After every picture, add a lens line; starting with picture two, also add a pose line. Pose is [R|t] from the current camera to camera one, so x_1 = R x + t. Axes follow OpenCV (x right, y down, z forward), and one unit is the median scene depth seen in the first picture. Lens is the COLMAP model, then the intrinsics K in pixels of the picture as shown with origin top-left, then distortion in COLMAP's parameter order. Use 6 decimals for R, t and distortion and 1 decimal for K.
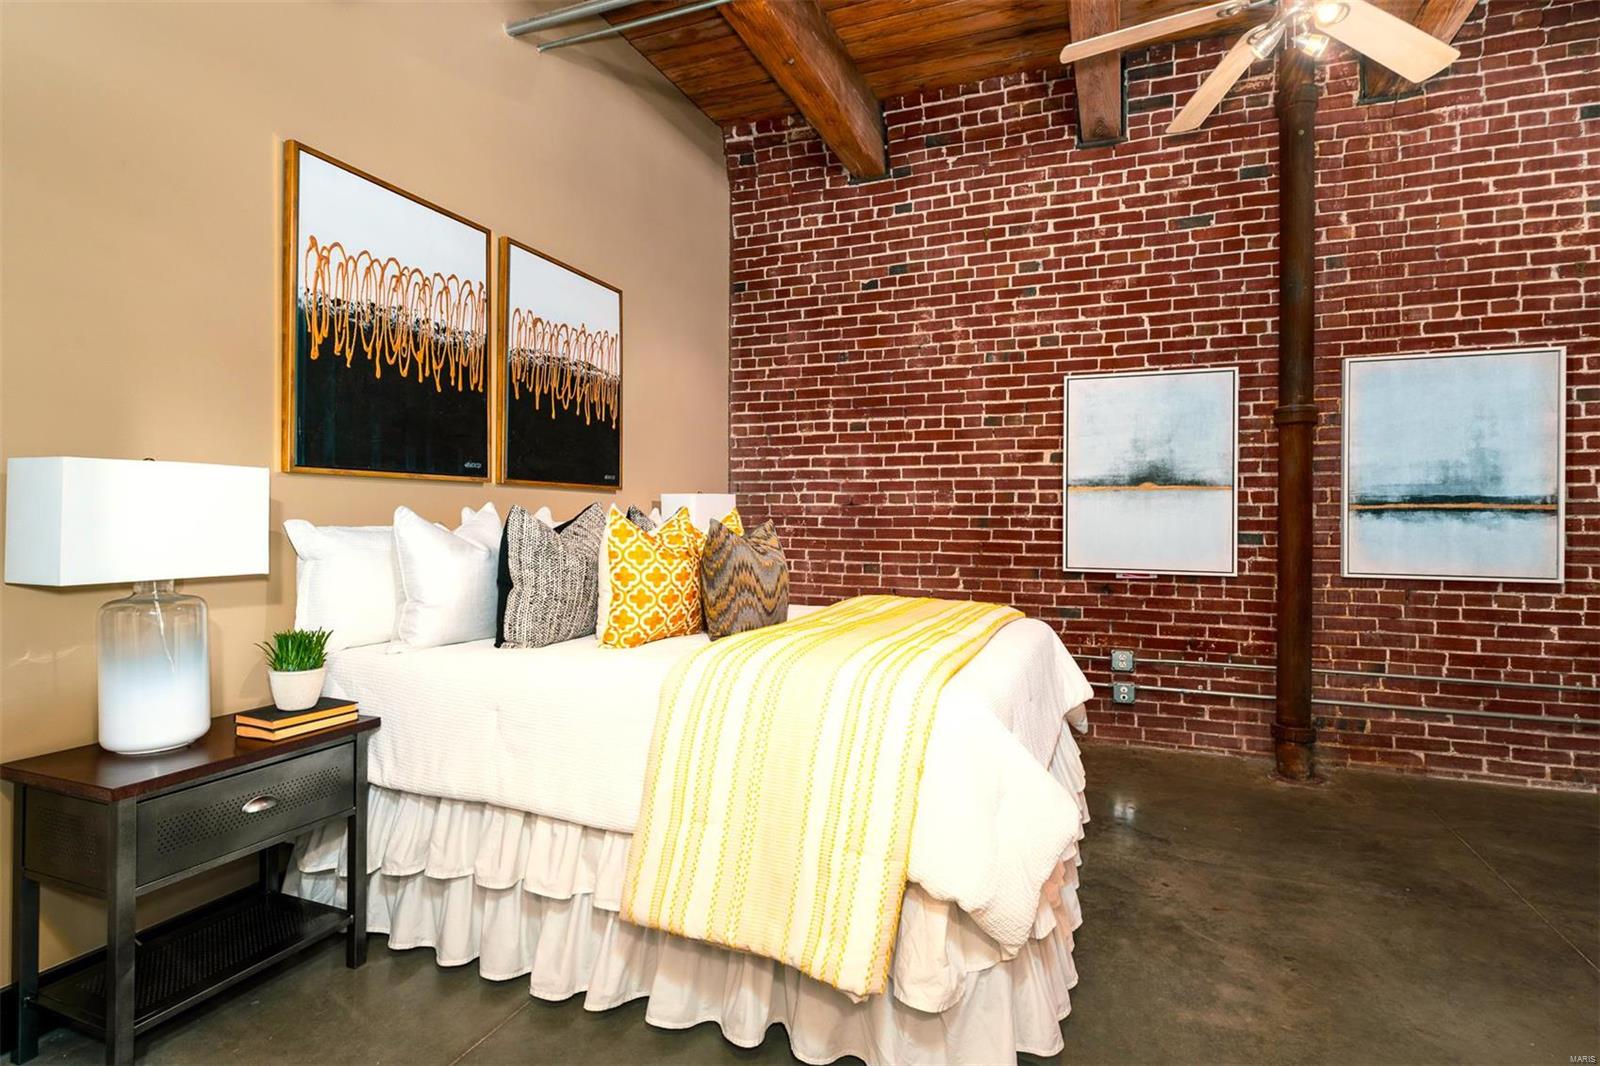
lens RADIAL K [[739.7, 0, 809.5], [0, 739.7, 504.5], [0, 0, 1]] dist [-0.001938, -0.001103]
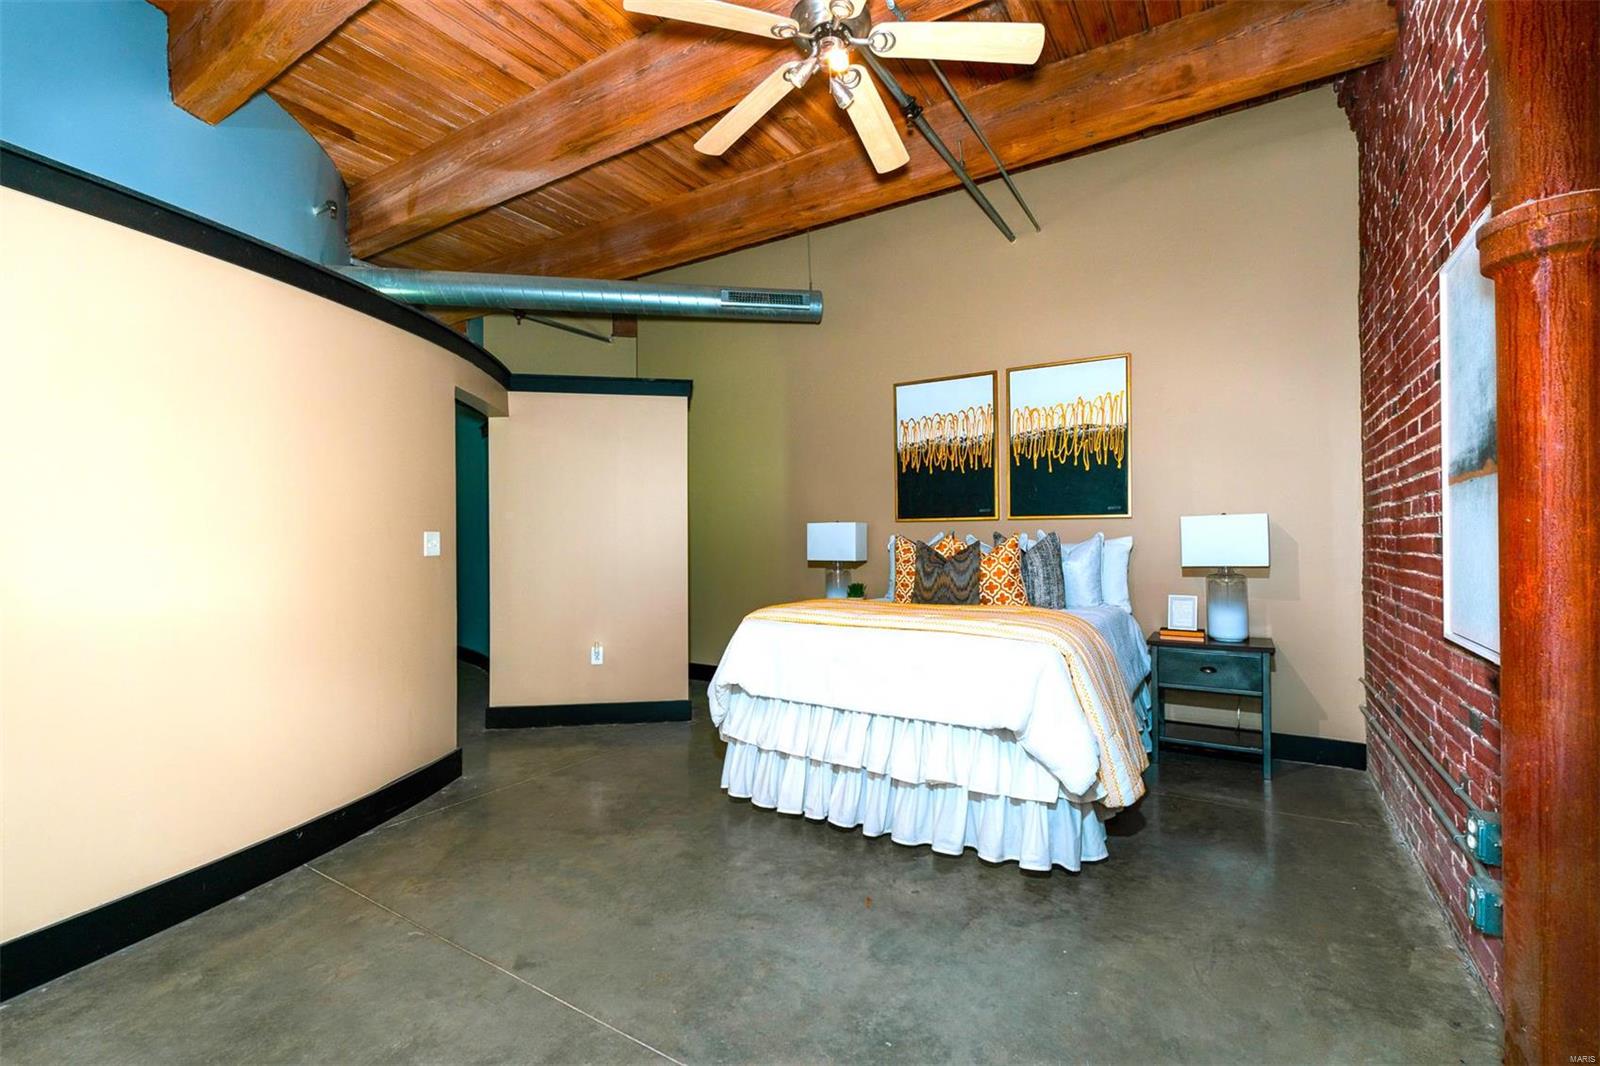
lens RADIAL K [[717.1, 0, 800.0], [0, 717.1, 533.0], [0, 0, 1]] dist [-0.000463, -0.000187]
pose [[-0.197690, -0.011687, -0.980195, 0.960244], [0.017039, 0.999737, -0.015357, 0.014259], [0.980116, -0.019738, -0.197439, 0.669277]]
